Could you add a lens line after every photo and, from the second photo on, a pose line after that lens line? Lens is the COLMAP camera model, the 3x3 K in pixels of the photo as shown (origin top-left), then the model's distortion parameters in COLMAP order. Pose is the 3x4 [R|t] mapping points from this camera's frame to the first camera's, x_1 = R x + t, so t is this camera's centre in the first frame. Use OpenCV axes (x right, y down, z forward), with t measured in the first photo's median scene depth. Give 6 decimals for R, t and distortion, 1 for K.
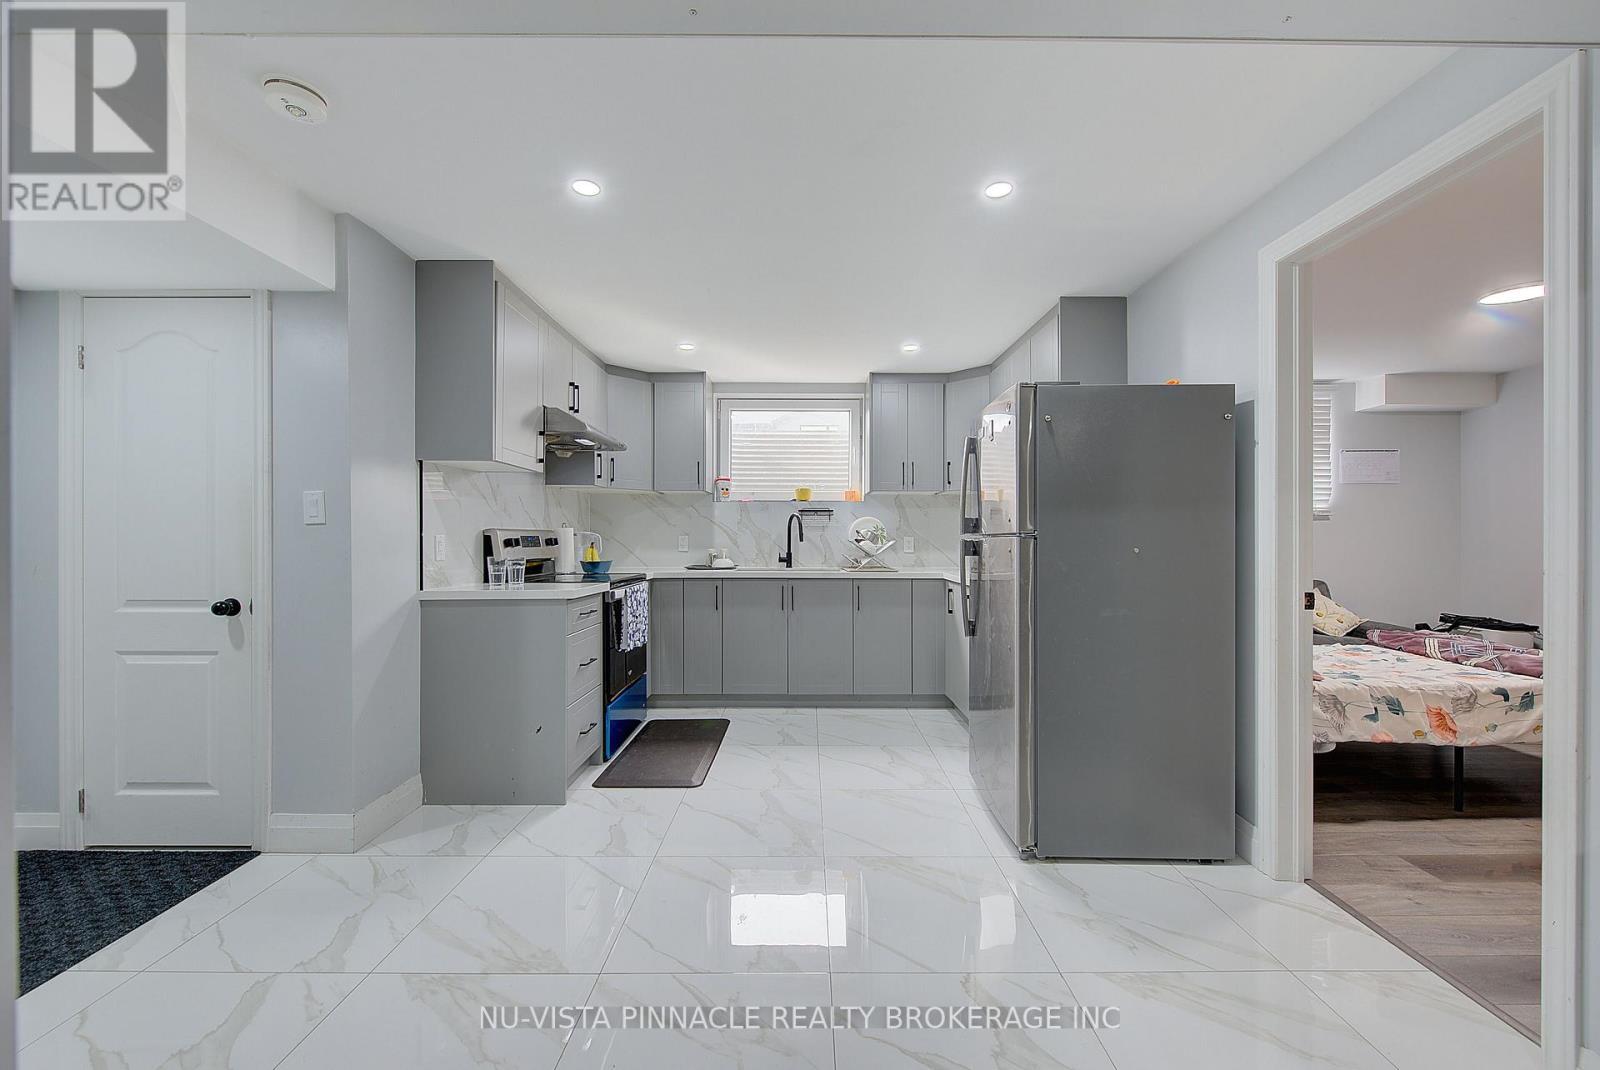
lens RADIAL K [[646.5, 0, 810.9], [0, 646.5, 533.5], [0, 0, 1]] dist [0.001602, 0.000151]
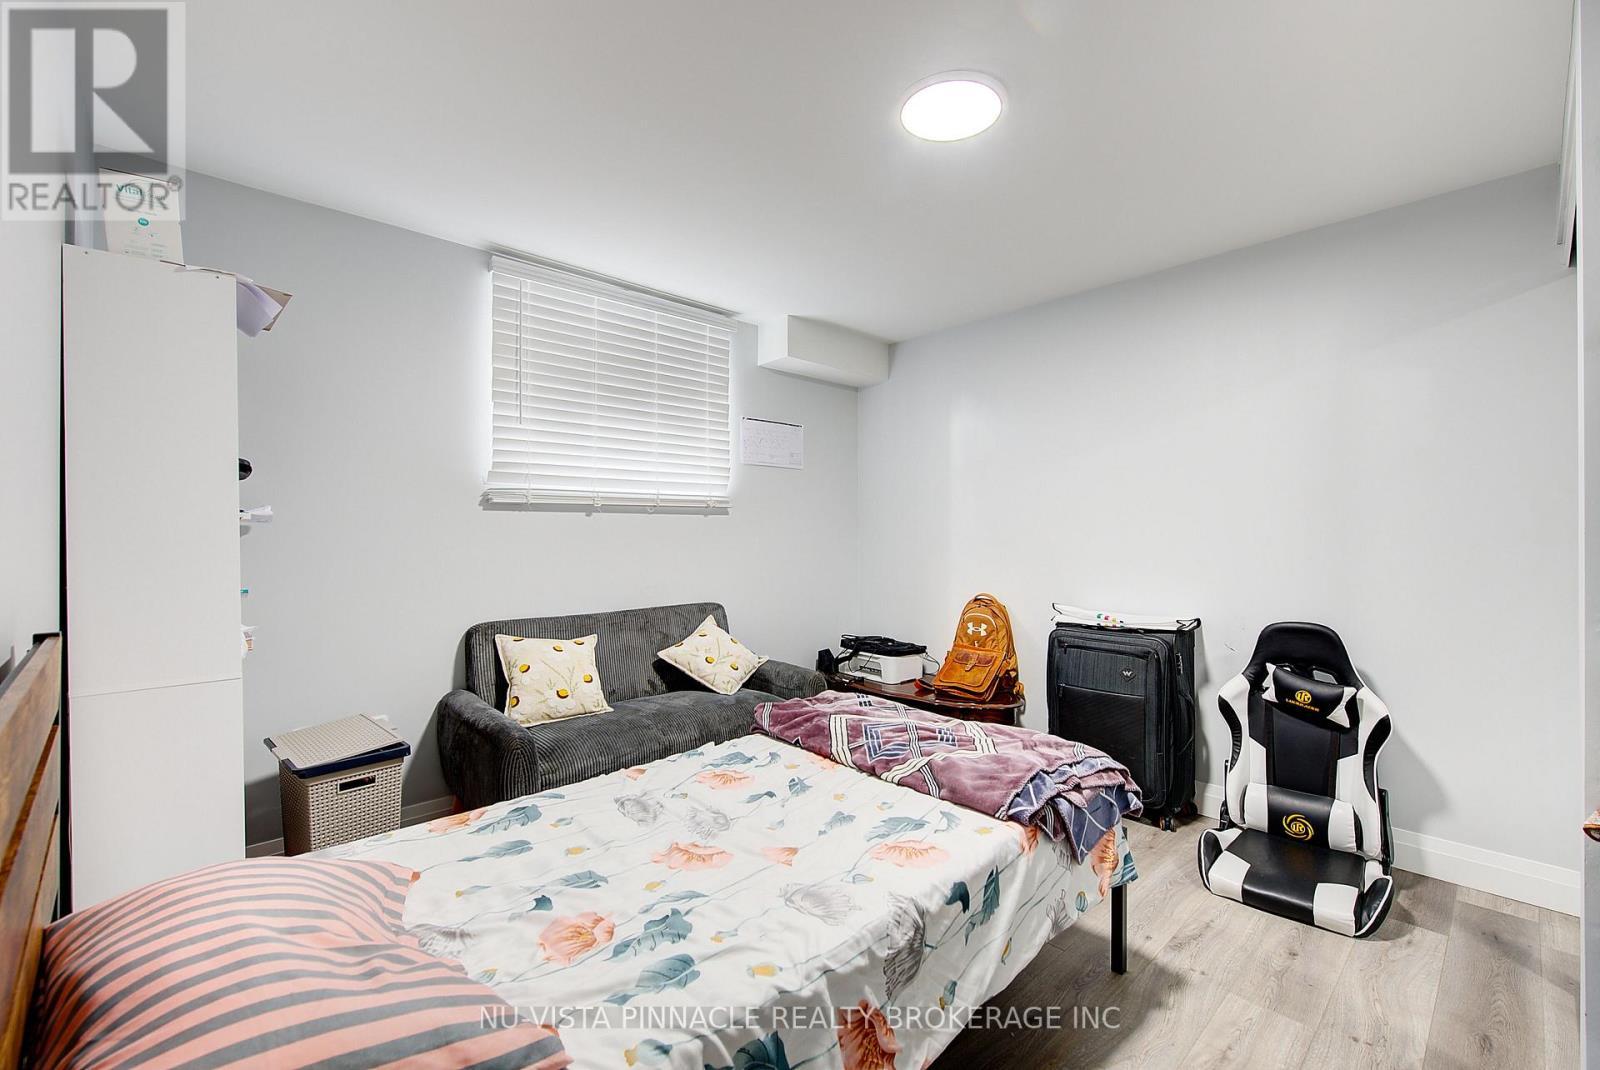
lens RADIAL K [[646.5, 0, 802.1], [0, 646.5, 534.9], [0, 0, 1]] dist [0.001602, 0.000151]
pose [[0.748676, 0.001766, 0.662934, 0.397806], [-0.001353, 0.999998, -0.001136, 0.001635], [-0.662935, -0.000046, 0.748677, 0.424653]]
